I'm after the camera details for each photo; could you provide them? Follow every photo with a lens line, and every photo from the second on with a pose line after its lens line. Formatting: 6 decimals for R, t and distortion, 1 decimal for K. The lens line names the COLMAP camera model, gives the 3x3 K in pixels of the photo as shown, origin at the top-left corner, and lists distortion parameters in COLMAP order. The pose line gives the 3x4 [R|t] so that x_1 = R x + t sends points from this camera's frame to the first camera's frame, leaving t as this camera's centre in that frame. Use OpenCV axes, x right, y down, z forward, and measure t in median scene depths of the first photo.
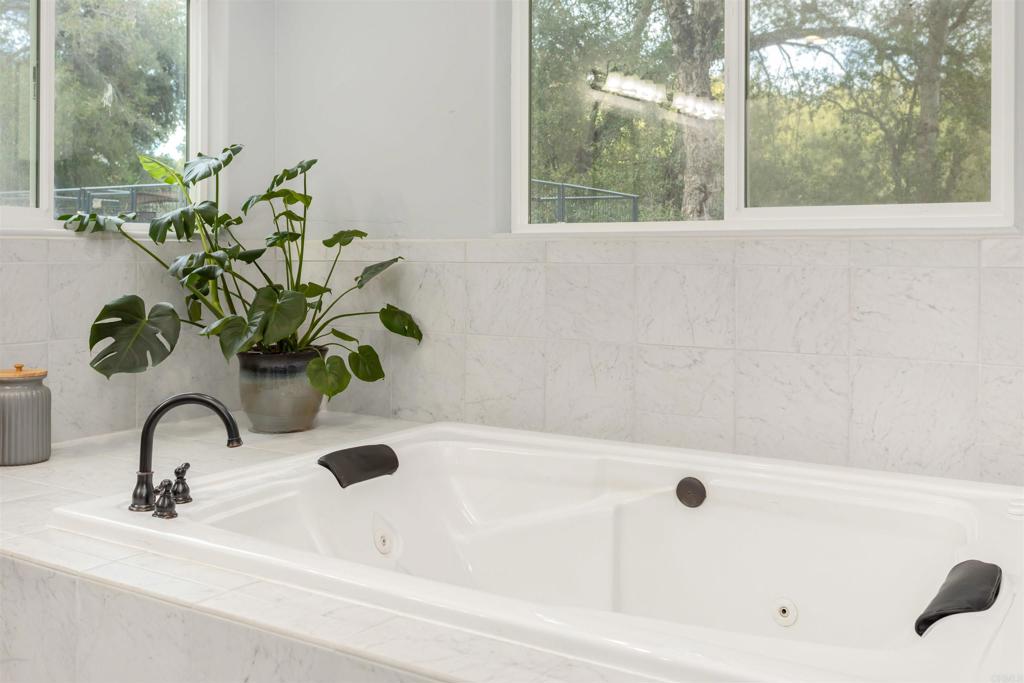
lens RADIAL K [[1028.9, 0, 512.0], [0, 1028.9, 341.5], [0, 0, 1]] dist [-0.070663, -0.003261]
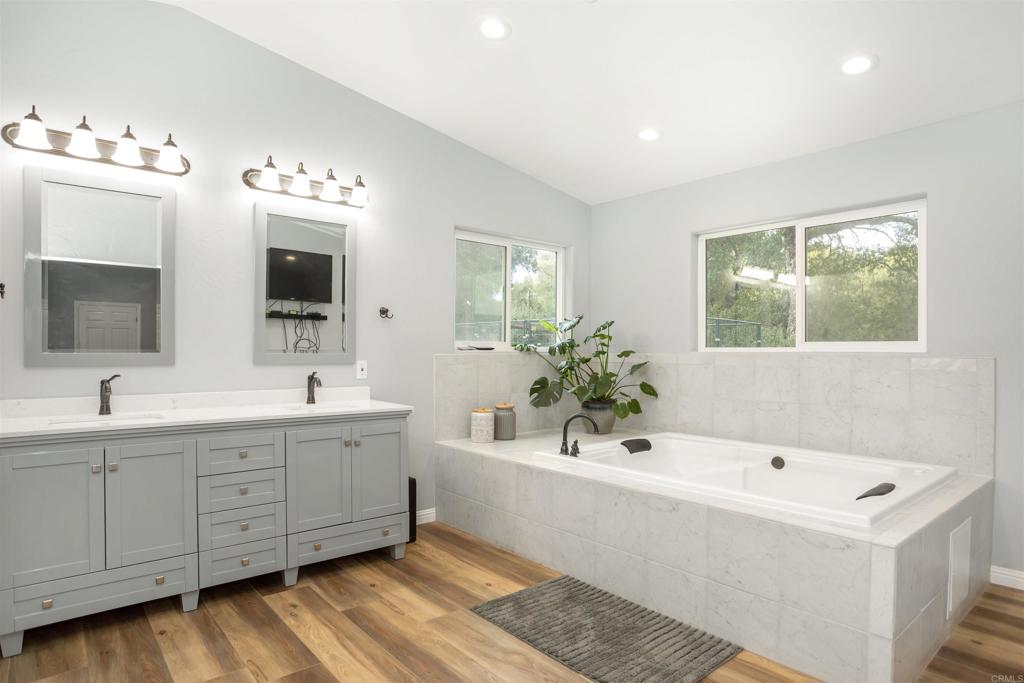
lens RADIAL K [[581.1, 0, 516.1], [0, 581.1, 363.6], [0, 0, 1]] dist [-0.042969, 0.001197]
pose [[0.960183, 0.006456, -0.279297, -0.030673], [-0.024071, 0.997927, -0.059685, 0.009156], [0.278333, 0.064031, 0.958348, -0.373150]]
